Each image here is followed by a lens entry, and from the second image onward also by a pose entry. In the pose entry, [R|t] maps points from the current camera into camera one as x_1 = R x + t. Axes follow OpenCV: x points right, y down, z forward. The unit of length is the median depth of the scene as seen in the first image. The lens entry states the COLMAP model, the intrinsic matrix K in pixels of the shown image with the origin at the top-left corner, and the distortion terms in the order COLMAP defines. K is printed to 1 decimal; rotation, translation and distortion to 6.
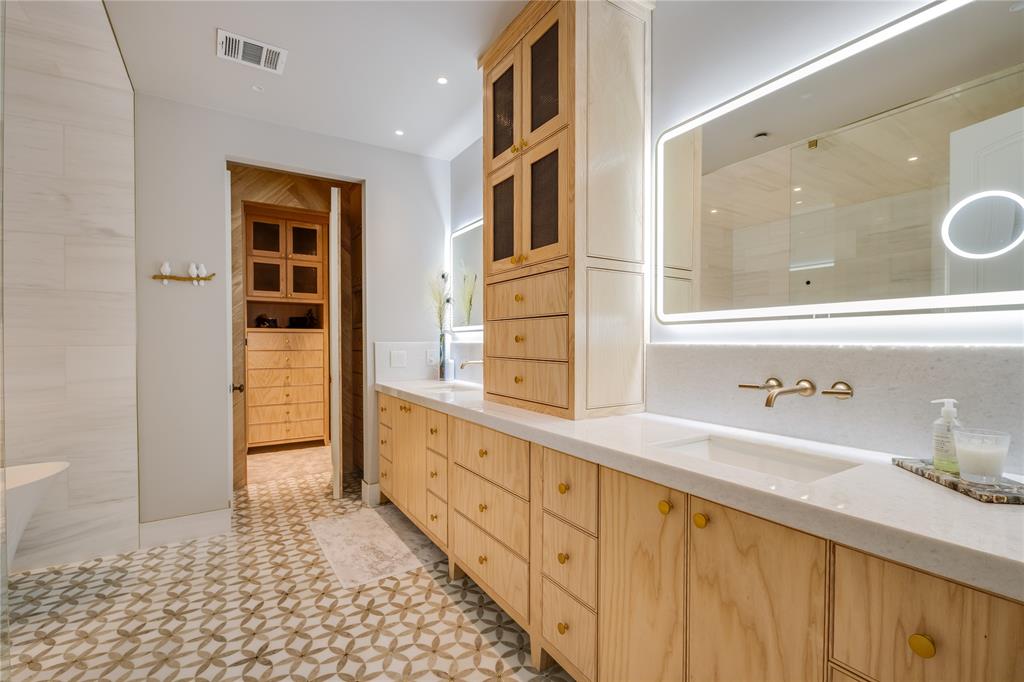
lens RADIAL K [[434.9, 0, 513.0], [0, 434.9, 344.4], [0, 0, 1]] dist [-0.021716, -0.000865]
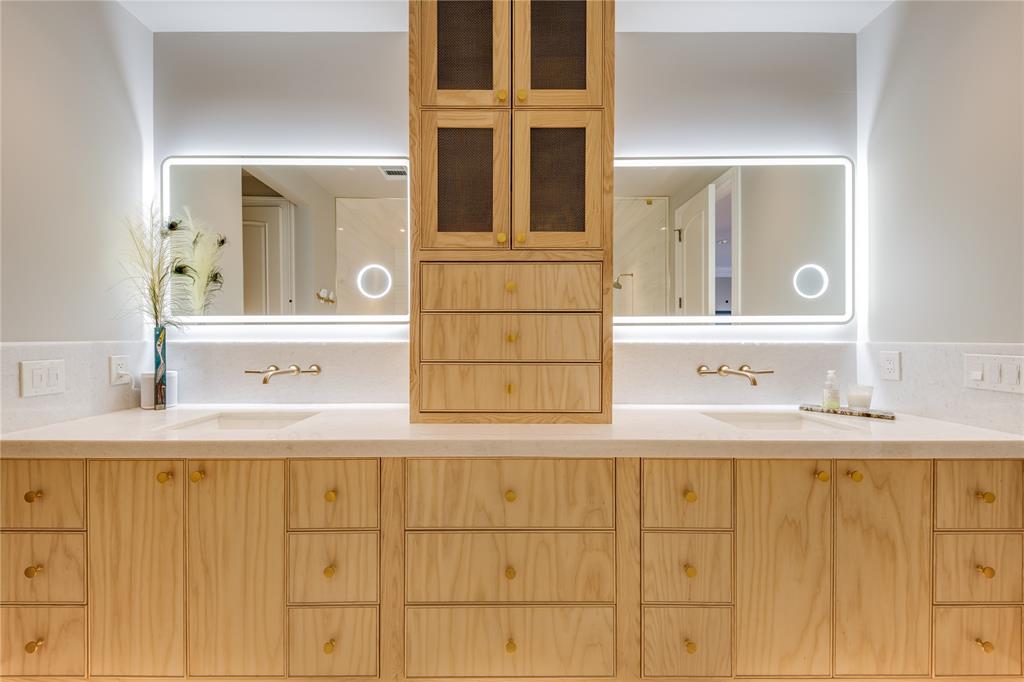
lens RADIAL K [[348.1, 0, 509.3], [0, 348.1, 339.1], [0, 0, 1]] dist [0.000678, -0.000896]
pose [[0.551715, -0.002800, 0.834028, -0.509880], [0.005624, 0.999984, -0.000363, -0.009100], [-0.834013, 0.004890, 0.551722, 0.630872]]
